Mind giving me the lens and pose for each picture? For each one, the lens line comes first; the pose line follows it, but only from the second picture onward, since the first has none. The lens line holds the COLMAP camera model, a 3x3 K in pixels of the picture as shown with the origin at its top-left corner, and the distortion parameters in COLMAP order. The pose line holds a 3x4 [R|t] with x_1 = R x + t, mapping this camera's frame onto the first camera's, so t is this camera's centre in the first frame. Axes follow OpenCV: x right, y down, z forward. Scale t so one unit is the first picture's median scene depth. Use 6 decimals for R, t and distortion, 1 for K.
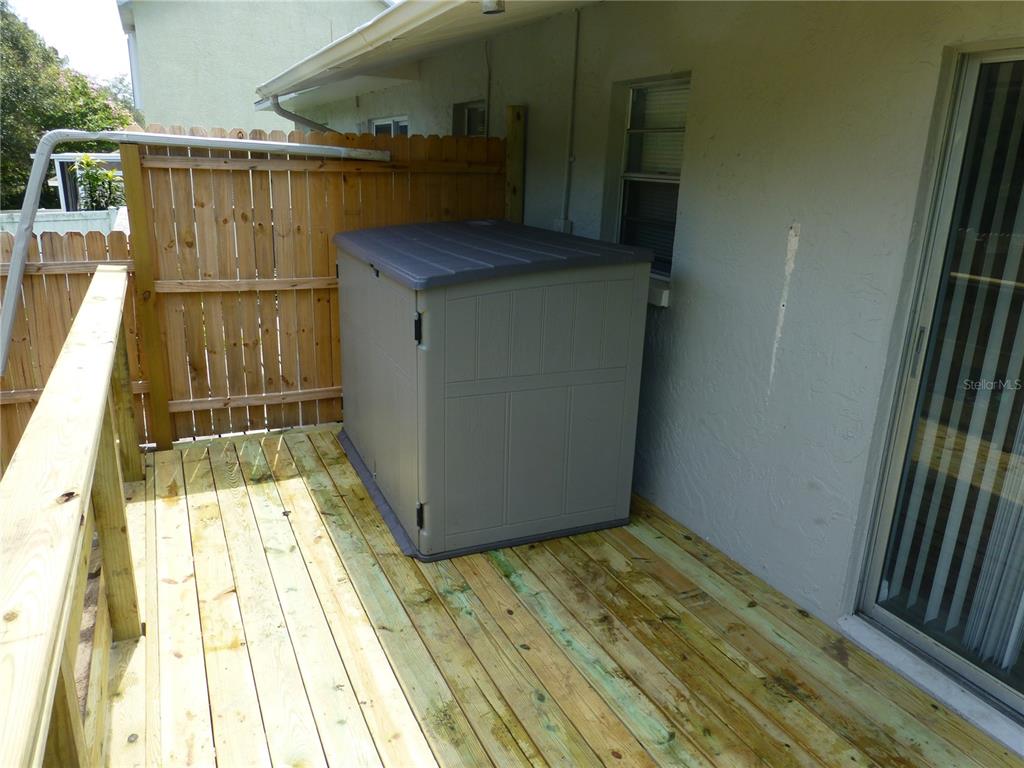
lens RADIAL K [[769.5, 0, 525.6], [0, 769.5, 405.3], [0, 0, 1]] dist [-0.110176, 0.099601]
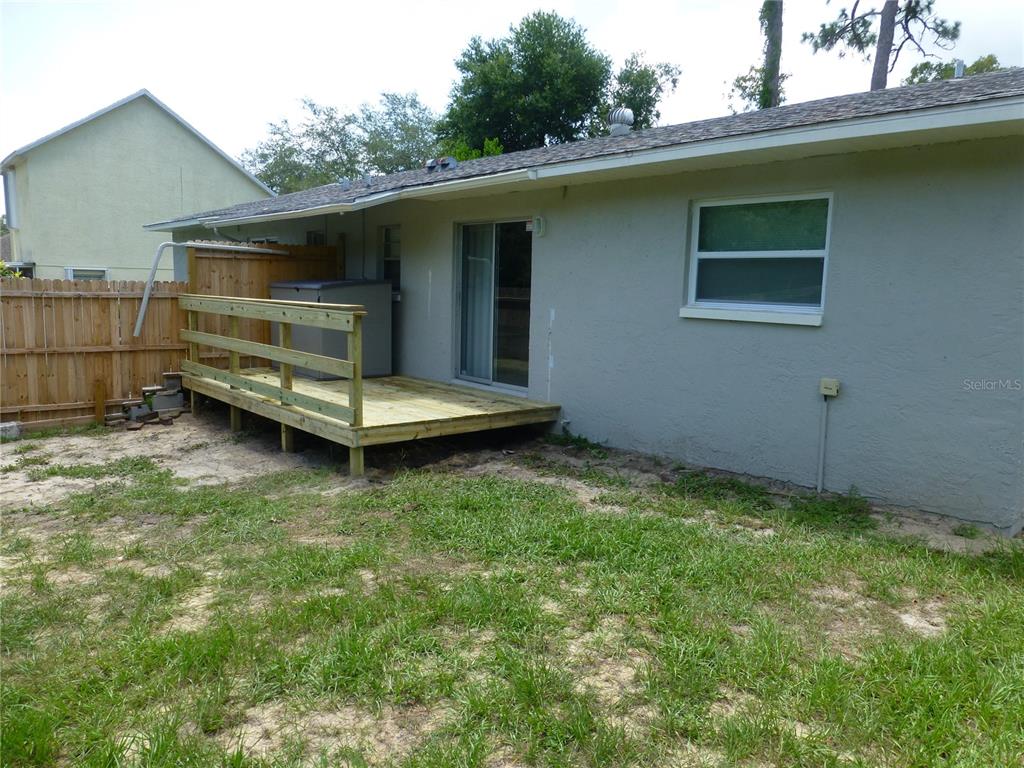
lens RADIAL K [[730.8, 0, 526.7], [0, 730.8, 389.0], [0, 0, 1]] dist [-0.038502, -0.006345]
pose [[0.962527, -0.054069, 0.265740, -0.093991], [0.093721, 0.985865, -0.138875, 0.551651], [-0.254475, 0.158577, 0.953990, -1.500427]]
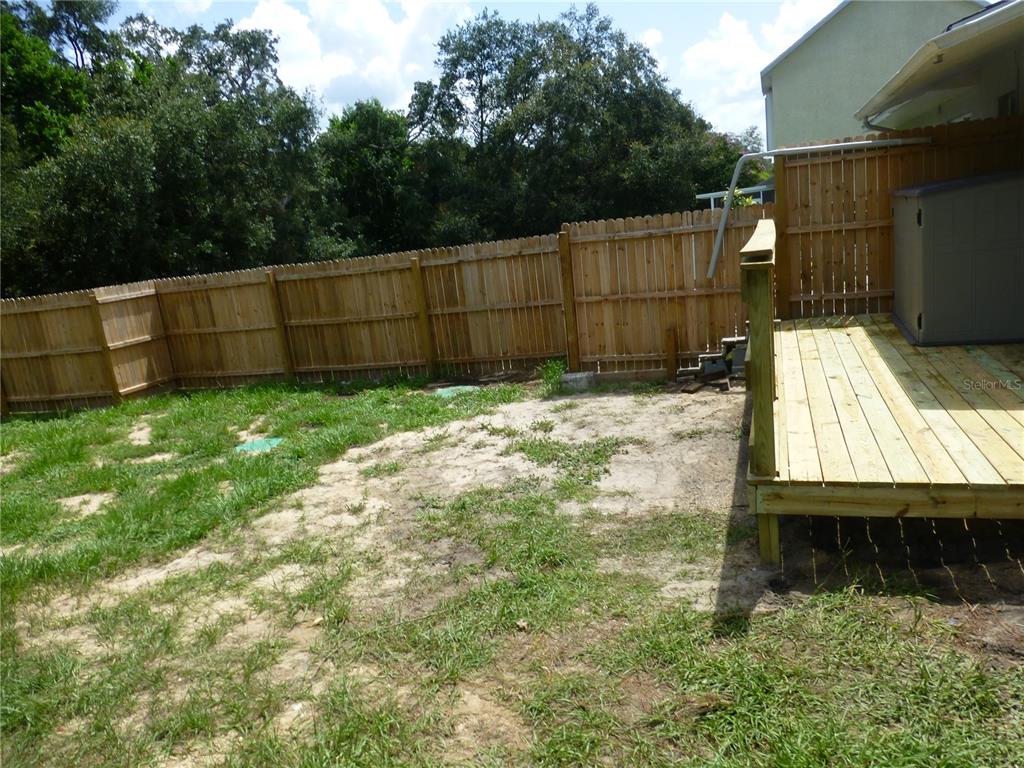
lens RADIAL K [[733.8, 0, 512.4], [0, 733.8, 400.5], [0, 0, 1]] dist [-0.044475, 0.038366]
pose [[0.704870, 0.048809, -0.707655, 0.333031], [-0.077143, 0.996987, -0.008074, 0.332291], [0.705129, 0.060282, 0.706512, -0.742465]]
